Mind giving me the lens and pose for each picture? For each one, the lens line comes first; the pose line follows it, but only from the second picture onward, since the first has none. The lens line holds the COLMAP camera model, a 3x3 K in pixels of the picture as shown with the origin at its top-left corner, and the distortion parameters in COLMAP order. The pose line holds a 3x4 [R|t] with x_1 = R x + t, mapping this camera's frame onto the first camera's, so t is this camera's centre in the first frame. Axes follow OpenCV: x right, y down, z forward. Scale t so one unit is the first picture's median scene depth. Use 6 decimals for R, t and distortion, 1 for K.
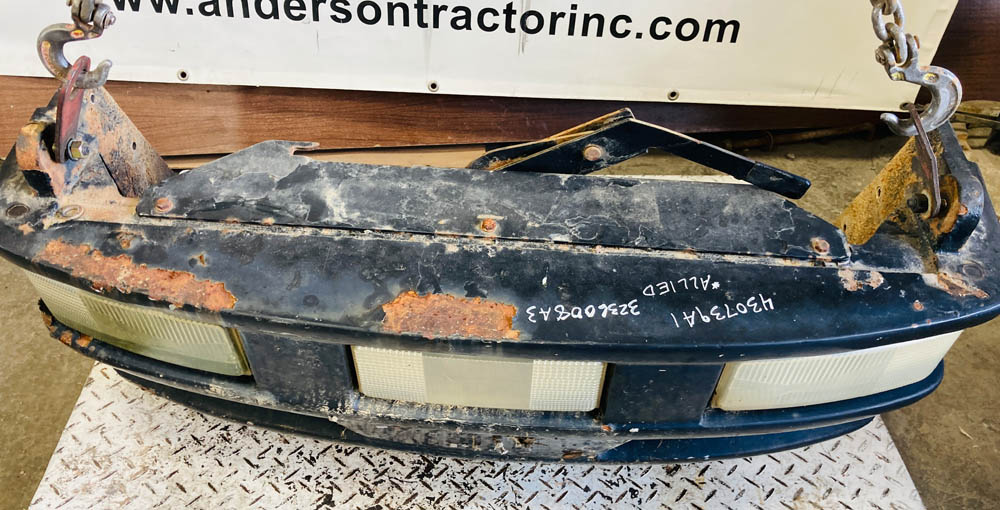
lens RADIAL K [[807.2, 0, 500.0], [0, 807.2, 255.0], [0, 0, 1]] dist [0.025365, -0.004815]
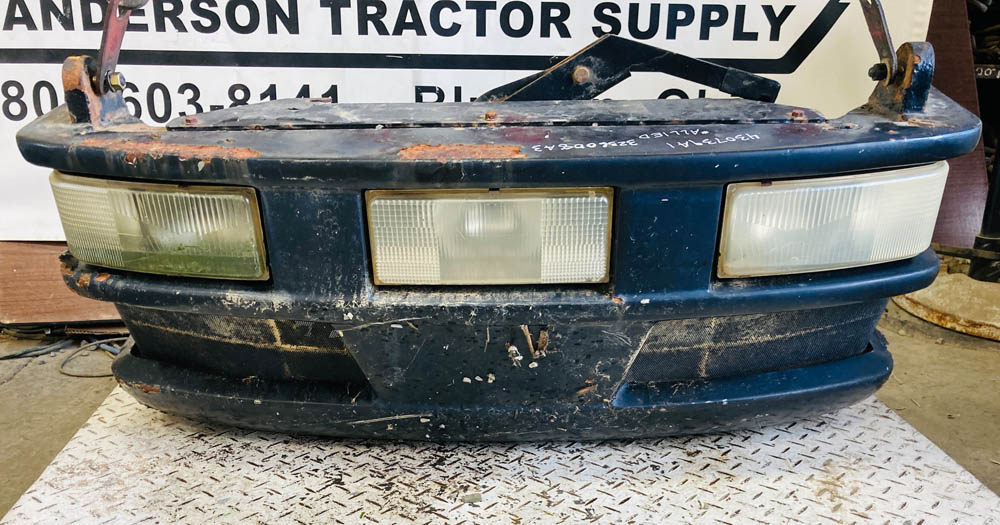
lens RADIAL K [[855.0, 0, 499.7], [0, 855.0, 401.3], [0, 0, 1]] dist [0.112738, -0.294943]
pose [[0.998210, -0.054550, 0.024534, -0.040548], [0.059363, 0.953736, -0.294725, 0.516306], [-0.007322, 0.295654, 0.955267, 0.003501]]
